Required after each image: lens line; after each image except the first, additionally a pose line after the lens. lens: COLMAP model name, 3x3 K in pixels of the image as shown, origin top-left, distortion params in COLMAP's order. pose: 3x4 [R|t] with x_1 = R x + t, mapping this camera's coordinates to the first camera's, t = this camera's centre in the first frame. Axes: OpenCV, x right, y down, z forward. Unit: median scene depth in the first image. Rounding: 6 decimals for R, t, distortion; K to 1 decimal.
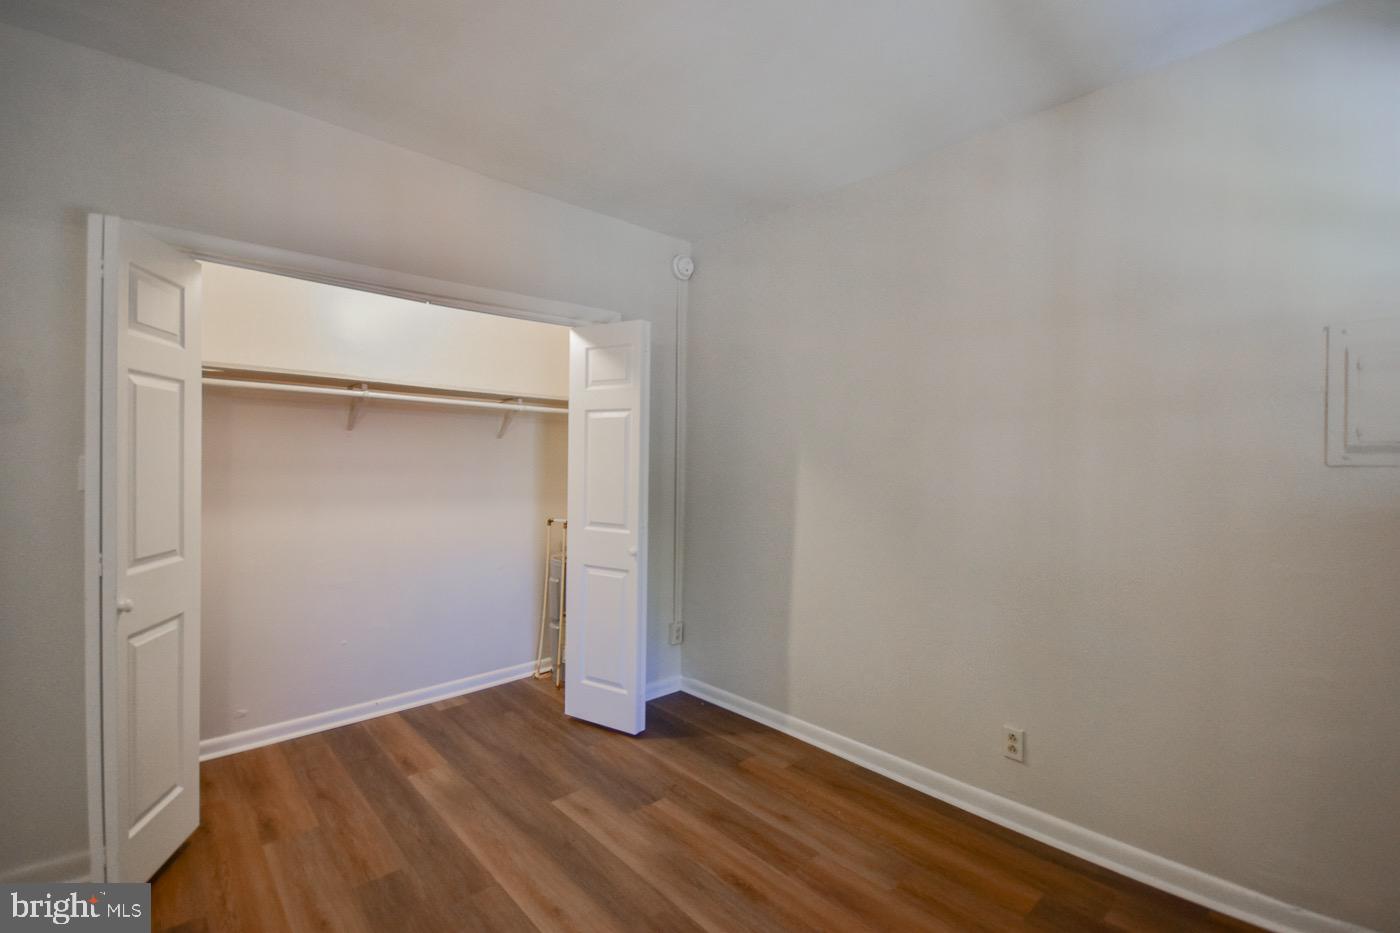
lens RADIAL K [[618.1, 0, 700.0], [0, 618.1, 466.5], [0, 0, 1]] dist [0.016022, -0.014998]
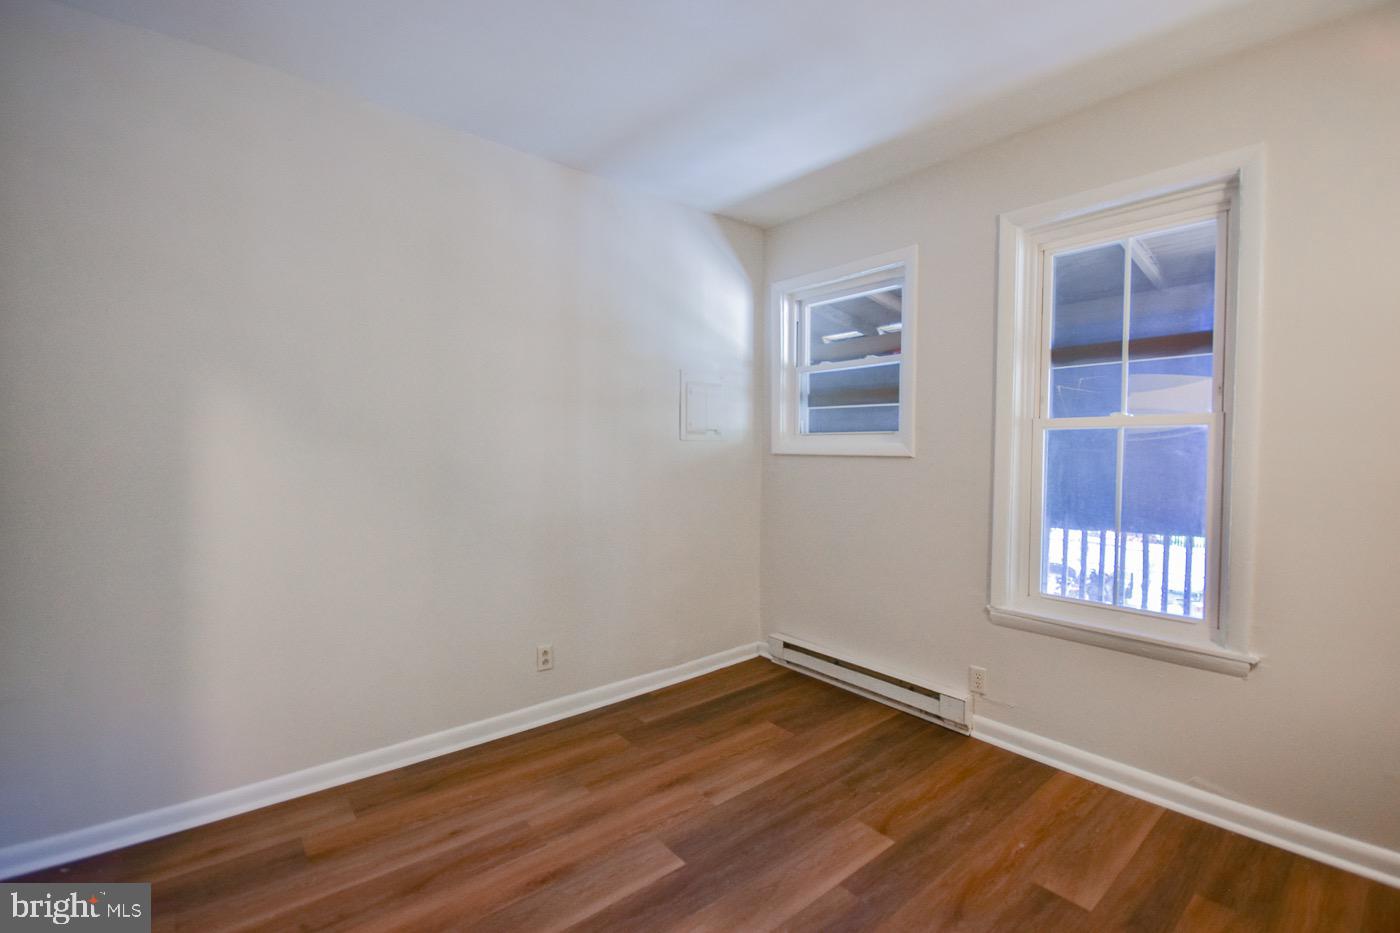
lens RADIAL K [[618.1, 0, 700.0], [0, 618.1, 466.5], [0, 0, 1]] dist [0.016022, -0.014998]
pose [[0.059701, -0.045915, 0.997160, -0.733028], [-0.005743, 0.998909, 0.046339, -0.006918], [-0.998200, -0.008493, 0.059372, 0.614819]]
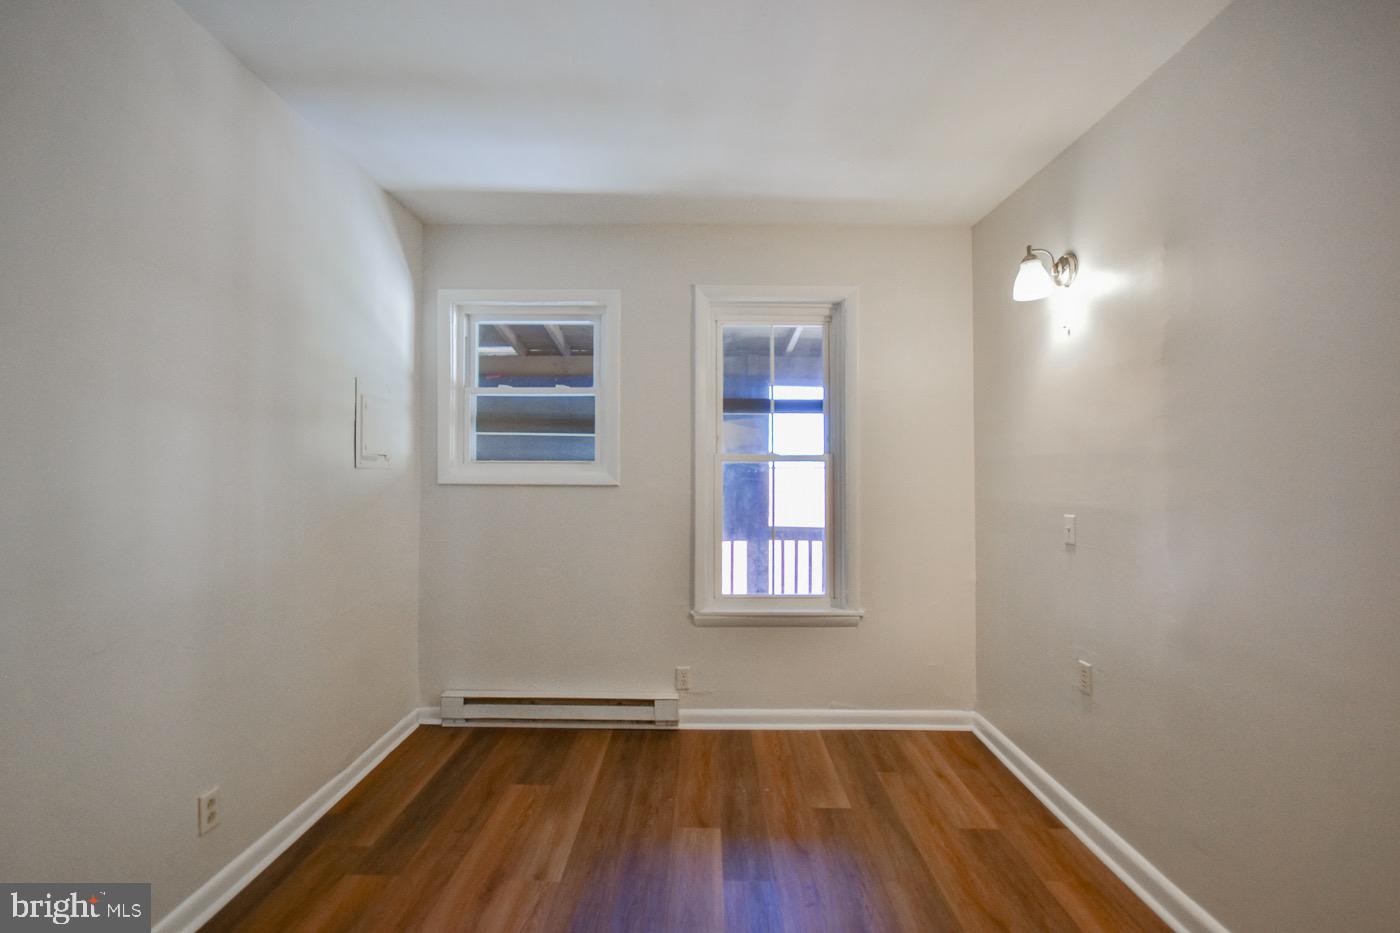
lens RADIAL K [[646.8, 0, 700.0], [0, 646.8, 466.5], [0, 0, 1]] dist [-0.005247, -0.000097]
pose [[-0.728677, -0.009641, 0.684790, -0.532965], [-0.018084, 0.999823, -0.005167, -0.008187], [-0.684619, -0.016149, -0.728722, 1.190084]]
